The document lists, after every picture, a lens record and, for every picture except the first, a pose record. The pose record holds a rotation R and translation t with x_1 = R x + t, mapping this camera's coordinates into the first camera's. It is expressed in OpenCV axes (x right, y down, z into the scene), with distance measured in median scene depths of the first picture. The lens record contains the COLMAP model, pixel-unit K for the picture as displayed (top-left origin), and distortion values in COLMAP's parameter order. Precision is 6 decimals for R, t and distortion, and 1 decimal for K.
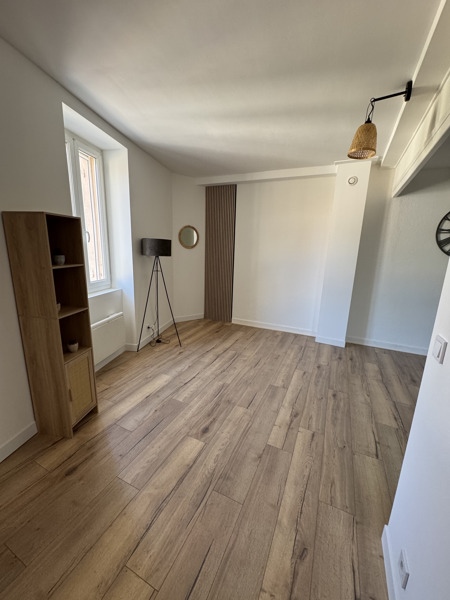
lens RADIAL K [[239.8, 0, 226.7], [0, 239.8, 299.7], [0, 0, 1]] dist [-0.002014, 0.000135]
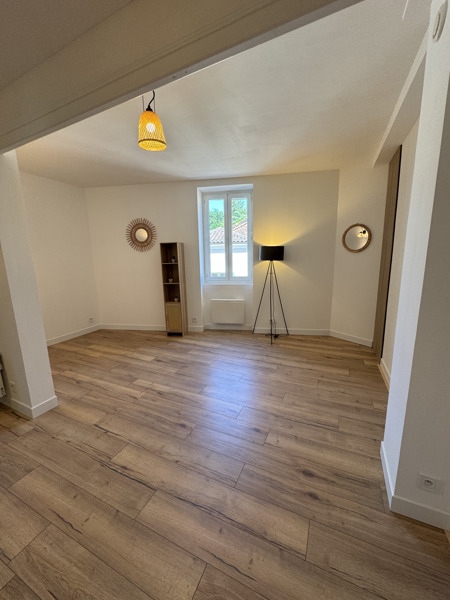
lens RADIAL K [[239.8, 0, 226.8], [0, 239.8, 300.9], [0, 0, 1]] dist [-0.002014, 0.000135]
pose [[0.010839, 0.156184, -0.987669, 0.924263], [-0.191282, 0.969810, 0.151260, -0.132193], [0.981475, 0.187284, 0.040387, 0.796435]]
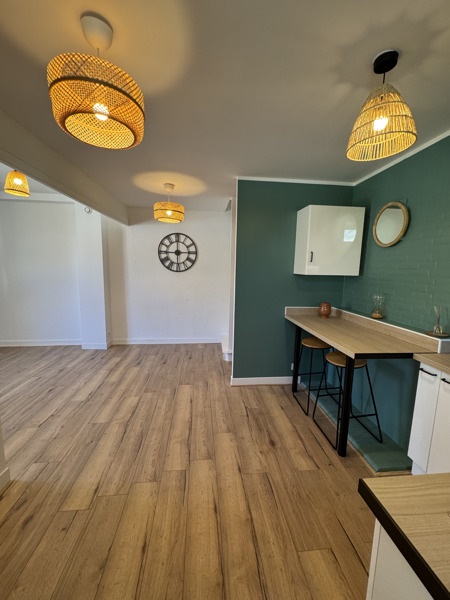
lens RADIAL K [[239.8, 0, 222.8], [0, 239.8, 299.2], [0, 0, 1]] dist [-0.002014, 0.000135]
pose [[0.860090, -0.085628, 0.502905, 0.478818], [0.118919, 0.992307, -0.034423, 0.075508], [-0.496088, 0.089411, 0.863656, -0.360644]]
